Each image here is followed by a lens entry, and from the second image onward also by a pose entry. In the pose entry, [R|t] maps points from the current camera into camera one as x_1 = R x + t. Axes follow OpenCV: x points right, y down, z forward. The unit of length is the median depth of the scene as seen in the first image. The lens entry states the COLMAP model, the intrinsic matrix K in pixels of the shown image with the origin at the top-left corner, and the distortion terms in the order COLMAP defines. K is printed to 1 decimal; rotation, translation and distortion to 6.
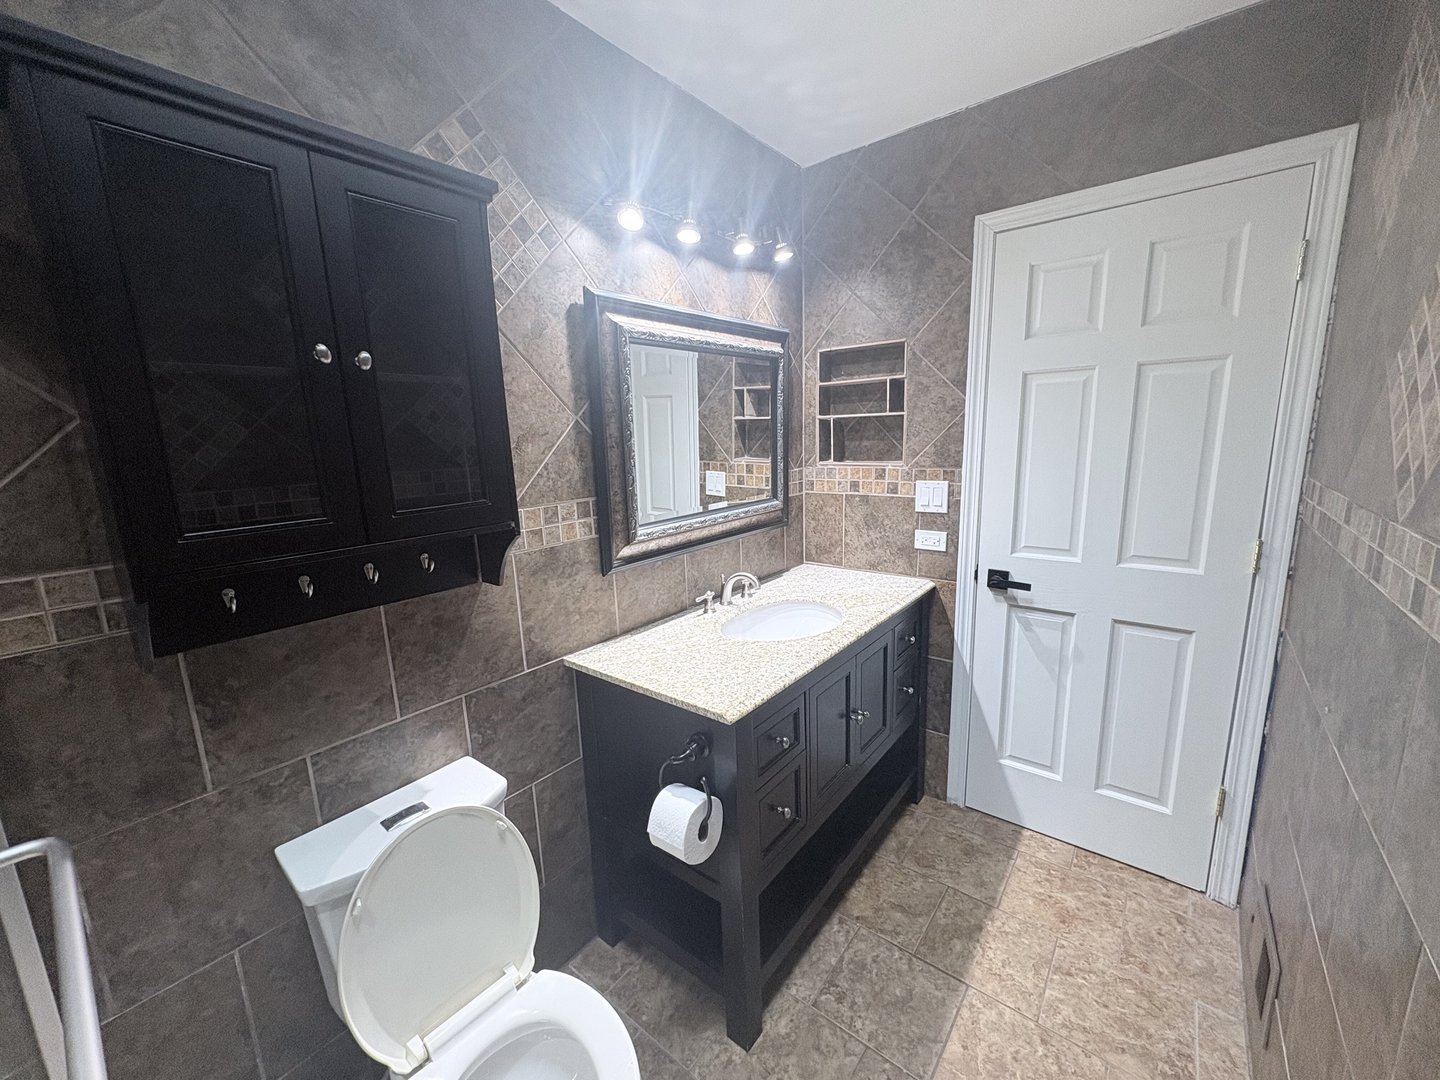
lens RADIAL K [[569.1, 0, 717.8], [0, 569.1, 539.0], [0, 0, 1]] dist [-0.000370, 0.000117]
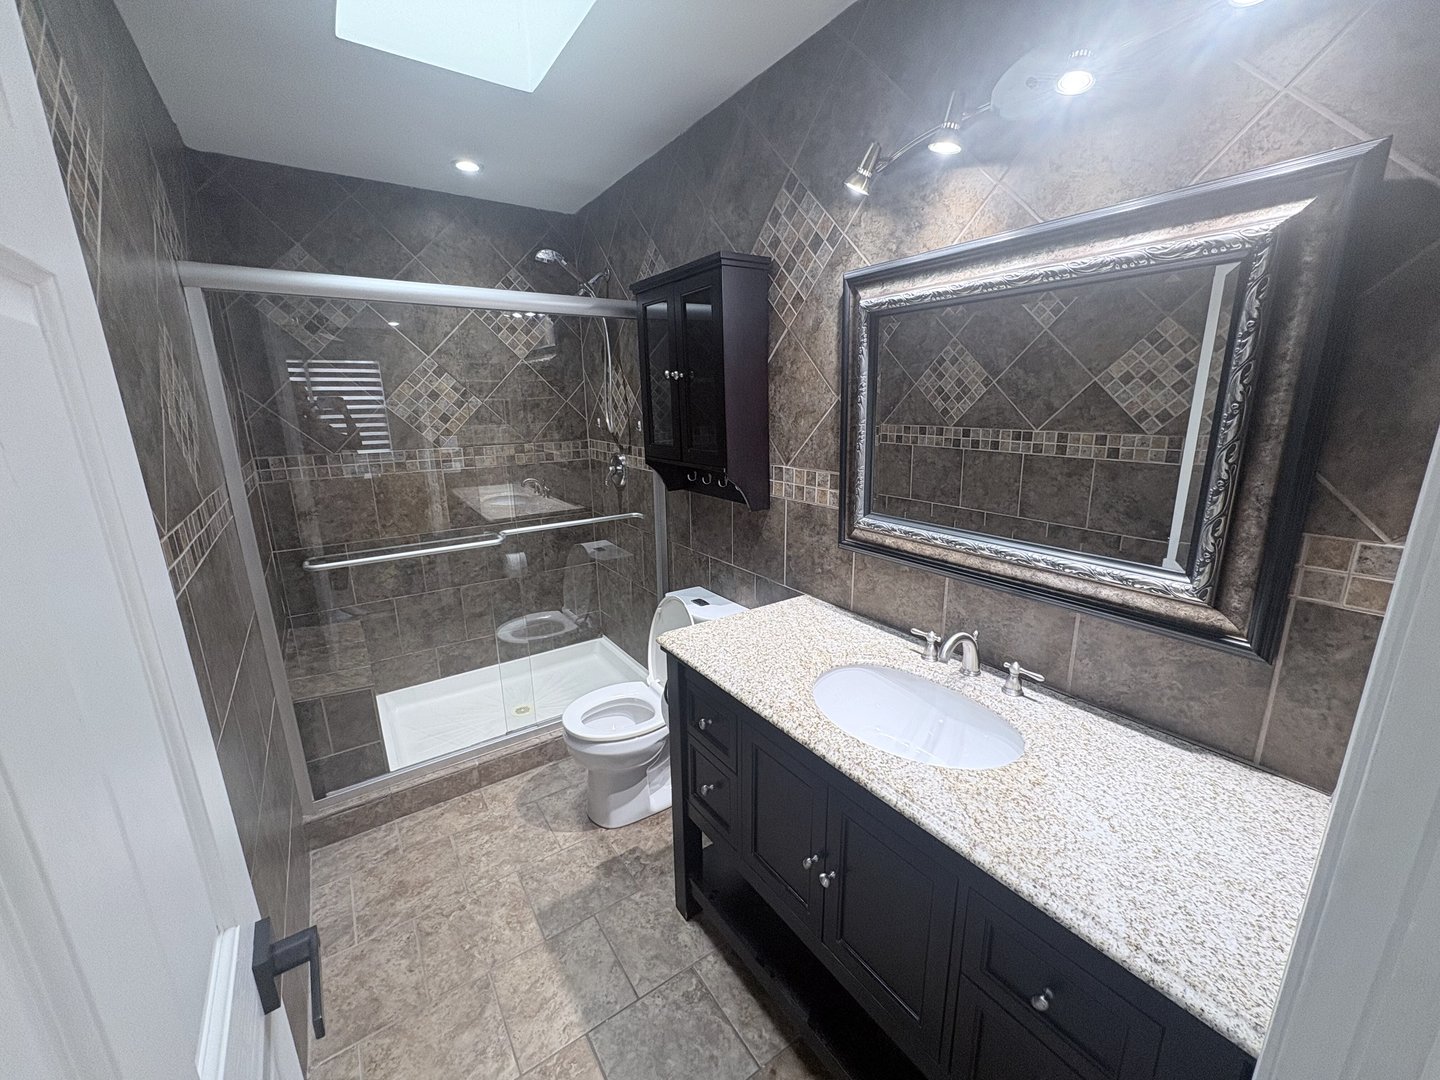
lens RADIAL K [[569.1, 0, 719.3], [0, 569.1, 539.3], [0, 0, 1]] dist [-0.000370, 0.000117]
pose [[-0.281910, 0.269656, -0.920767, 0.892683], [-0.153166, 0.934735, 0.320641, -0.271782], [0.947136, 0.231422, -0.222209, 1.074999]]
